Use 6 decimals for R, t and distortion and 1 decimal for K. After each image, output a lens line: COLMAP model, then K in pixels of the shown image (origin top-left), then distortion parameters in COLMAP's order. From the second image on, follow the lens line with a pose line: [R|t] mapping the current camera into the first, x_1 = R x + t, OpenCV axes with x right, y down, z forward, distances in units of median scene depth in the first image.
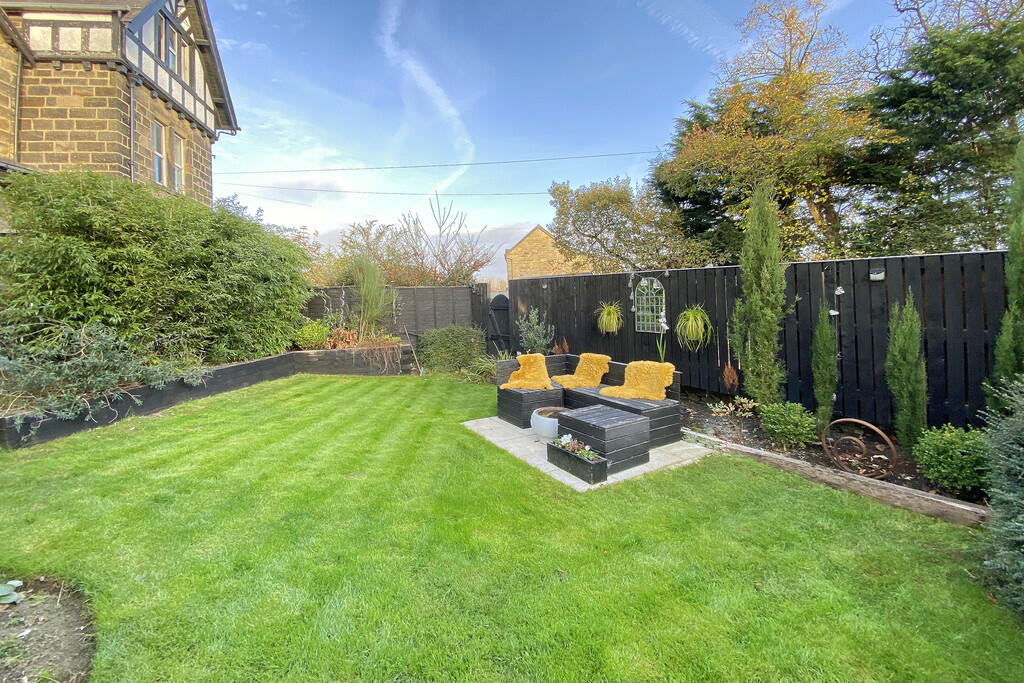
lens RADIAL K [[406.6, 0, 510.7], [0, 406.6, 301.6], [0, 0, 1]] dist [0.000352, -0.013944]
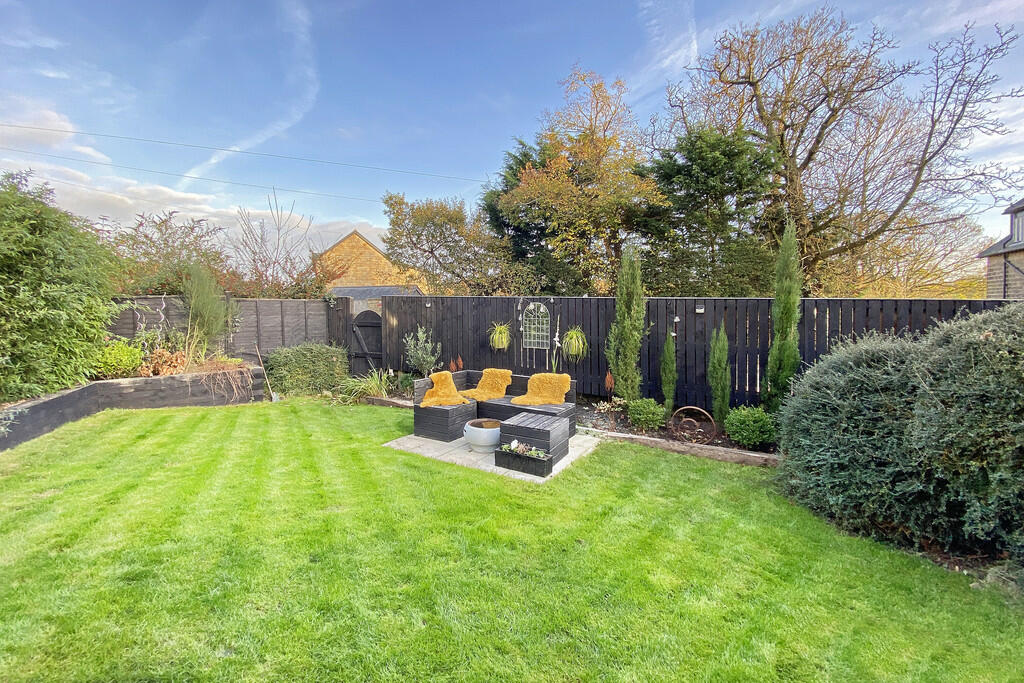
lens RADIAL K [[403.0, 0, 511.2], [0, 403.0, 320.3], [0, 0, 1]] dist [0.028983, -0.035933]
pose [[0.892584, 0.008280, 0.450805, -0.273668], [-0.016929, 0.999742, 0.015155, -0.025417], [-0.450563, -0.021159, 0.892494, -0.022099]]
